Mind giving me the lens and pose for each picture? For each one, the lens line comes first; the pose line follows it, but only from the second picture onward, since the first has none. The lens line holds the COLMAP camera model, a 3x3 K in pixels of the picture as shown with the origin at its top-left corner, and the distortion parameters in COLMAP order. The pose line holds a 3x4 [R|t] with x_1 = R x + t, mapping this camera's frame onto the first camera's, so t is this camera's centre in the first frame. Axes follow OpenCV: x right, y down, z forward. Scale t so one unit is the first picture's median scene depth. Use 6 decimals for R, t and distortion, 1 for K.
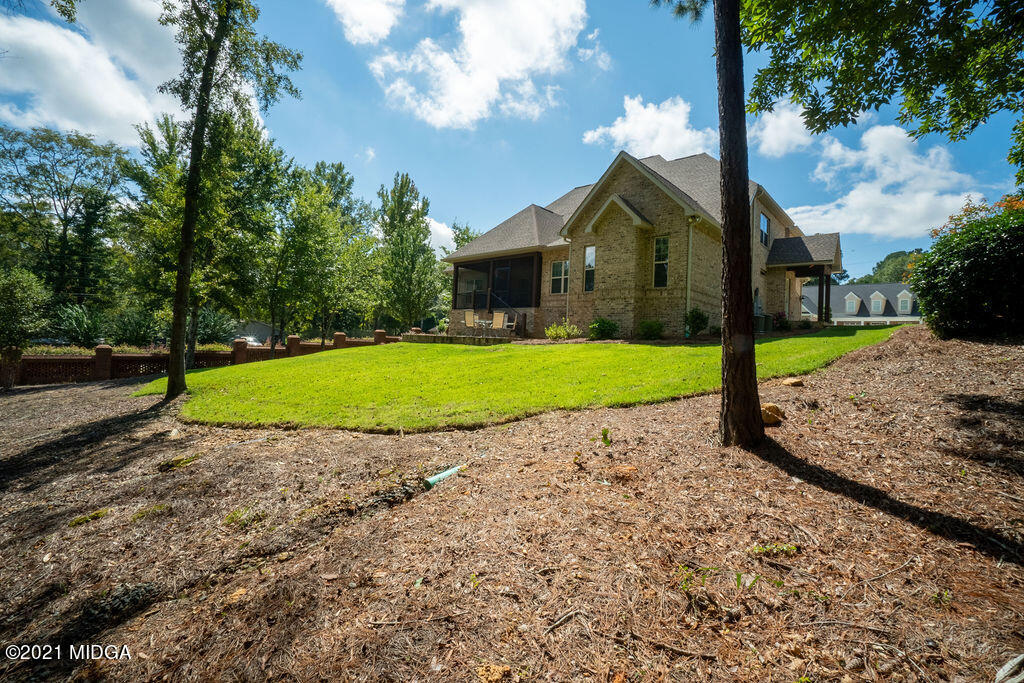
lens RADIAL K [[459.6, 0, 508.0], [0, 459.6, 337.1], [0, 0, 1]] dist [-0.035259, 0.010385]
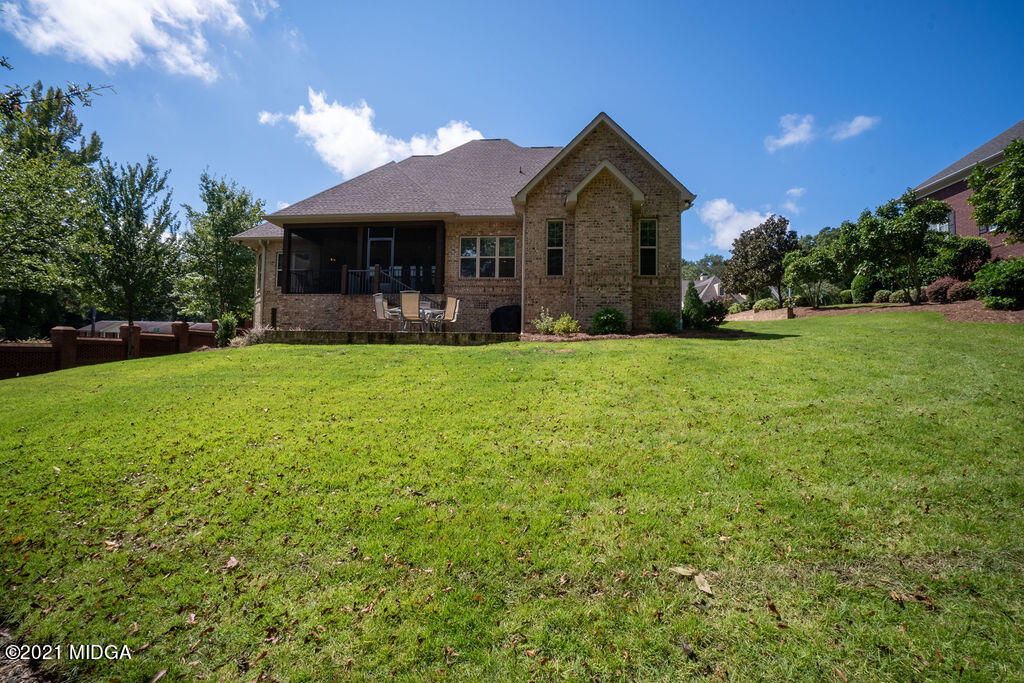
lens RADIAL K [[459.6, 0, 506.6], [0, 459.6, 336.8], [0, 0, 1]] dist [-0.035259, 0.010385]
pose [[0.796065, -0.008704, 0.605148, -0.363942], [0.010948, 0.999940, -0.000020, 0.006790], [-0.605112, 0.006641, 0.796113, 0.389006]]
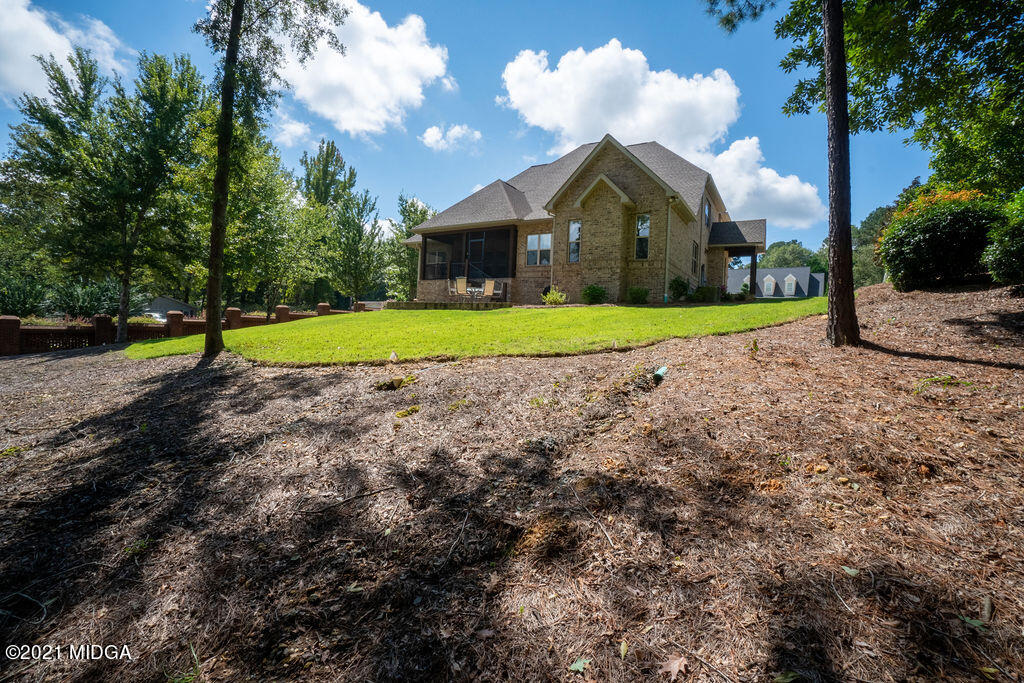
lens RADIAL K [[459.6, 0, 510.7], [0, 459.6, 340.5], [0, 0, 1]] dist [-0.035259, 0.010385]
pose [[0.979811, -0.008934, 0.199726, -0.180935], [-0.000787, 0.998821, 0.048542, 0.031986], [-0.199924, -0.047719, 0.978649, -0.045972]]
